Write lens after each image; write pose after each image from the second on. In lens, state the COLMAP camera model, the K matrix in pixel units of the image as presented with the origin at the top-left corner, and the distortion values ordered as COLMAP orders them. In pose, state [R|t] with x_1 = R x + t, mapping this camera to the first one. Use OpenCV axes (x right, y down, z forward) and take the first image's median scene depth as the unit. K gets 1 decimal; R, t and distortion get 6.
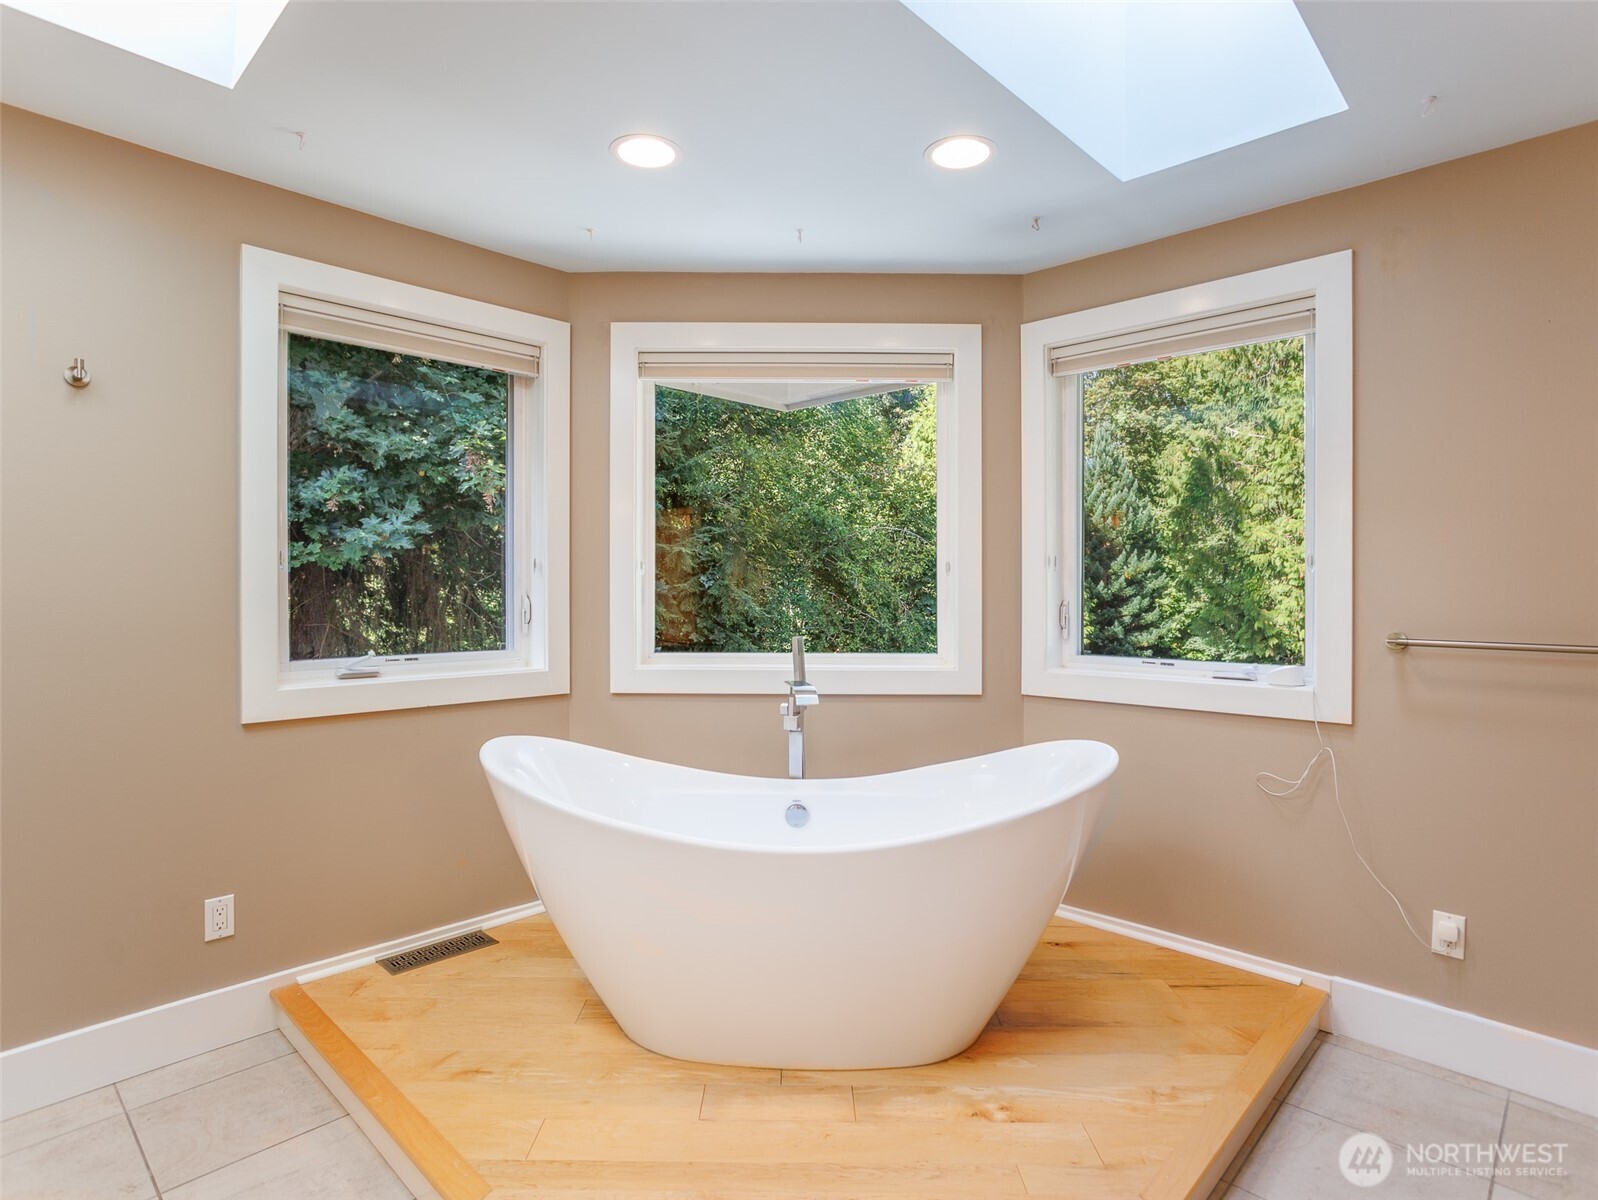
lens RADIAL K [[866.9, 0, 800.1], [0, 866.9, 594.3], [0, 0, 1]] dist [-0.048771, 0.028823]
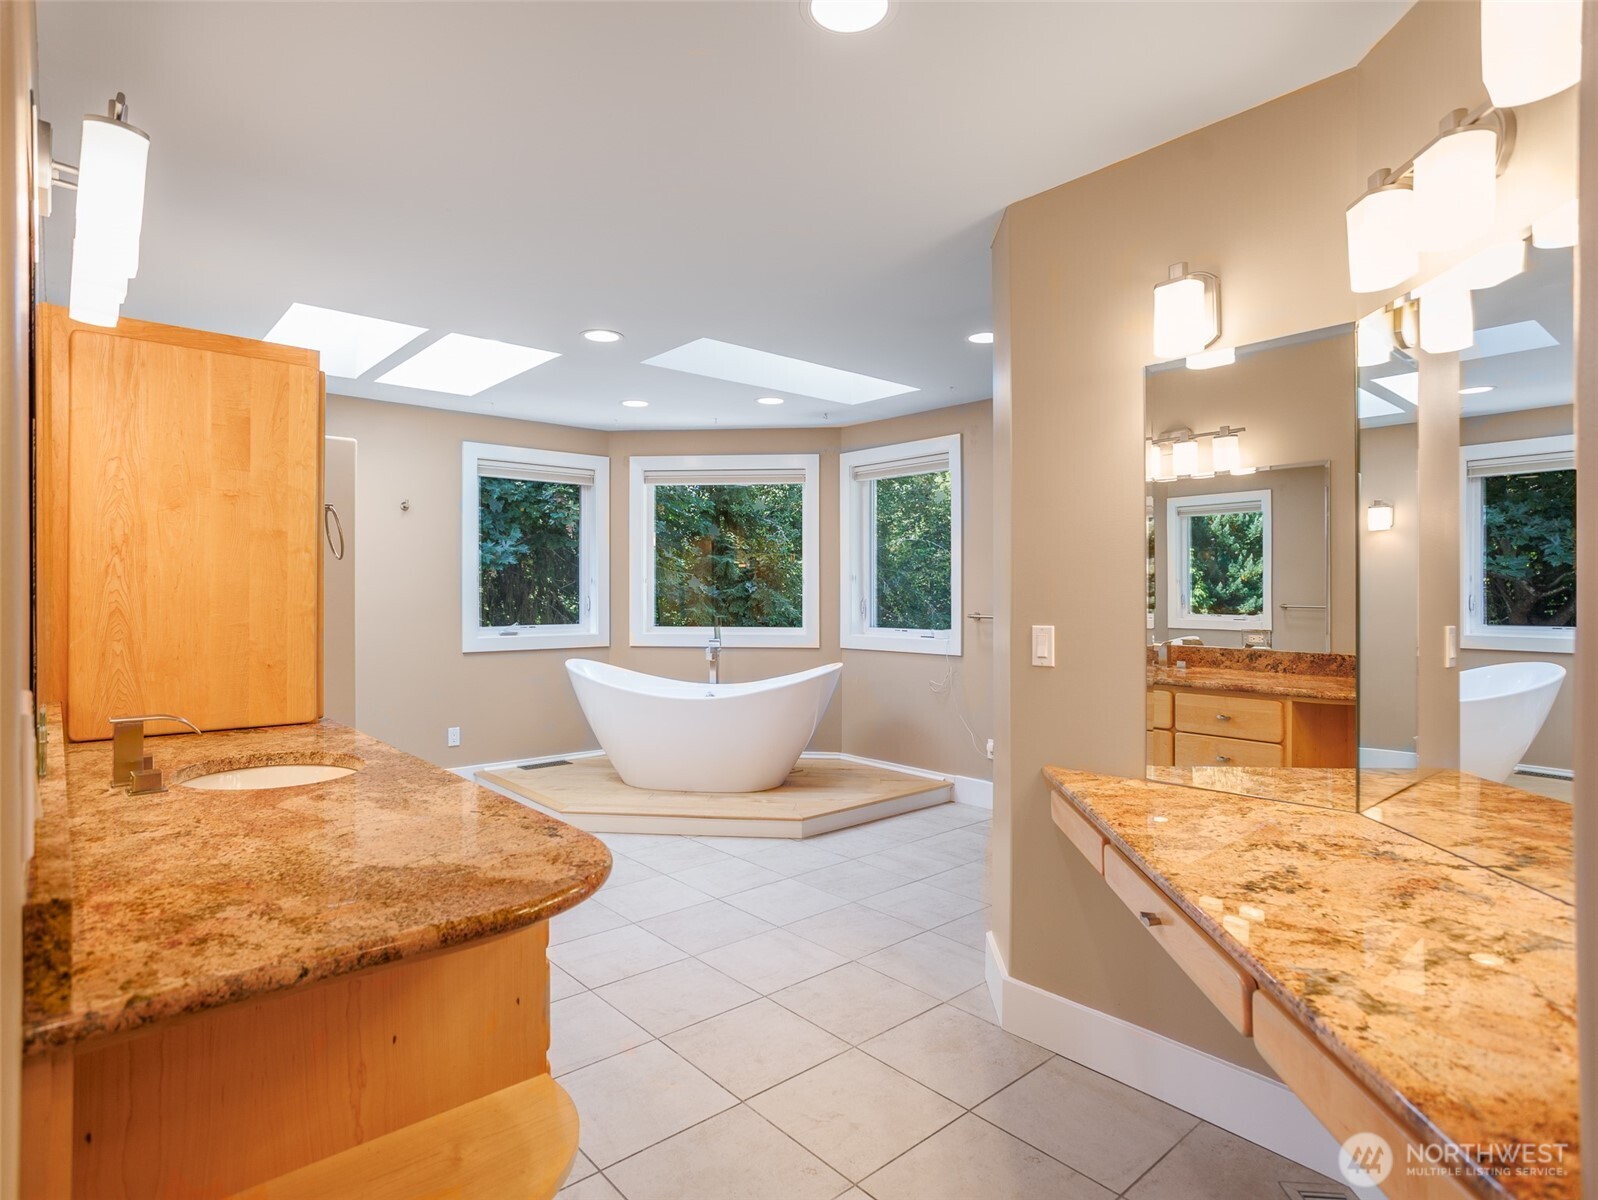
lens RADIAL K [[866.9, 0, 797.1], [0, 866.9, 599.2], [0, 0, 1]] dist [-0.048771, 0.028823]
pose [[0.995919, 0.000048, -0.090253, 0.333044], [-0.000043, 1.000000, 0.000058, 0.008366], [0.090253, -0.000054, 0.995919, -0.913379]]
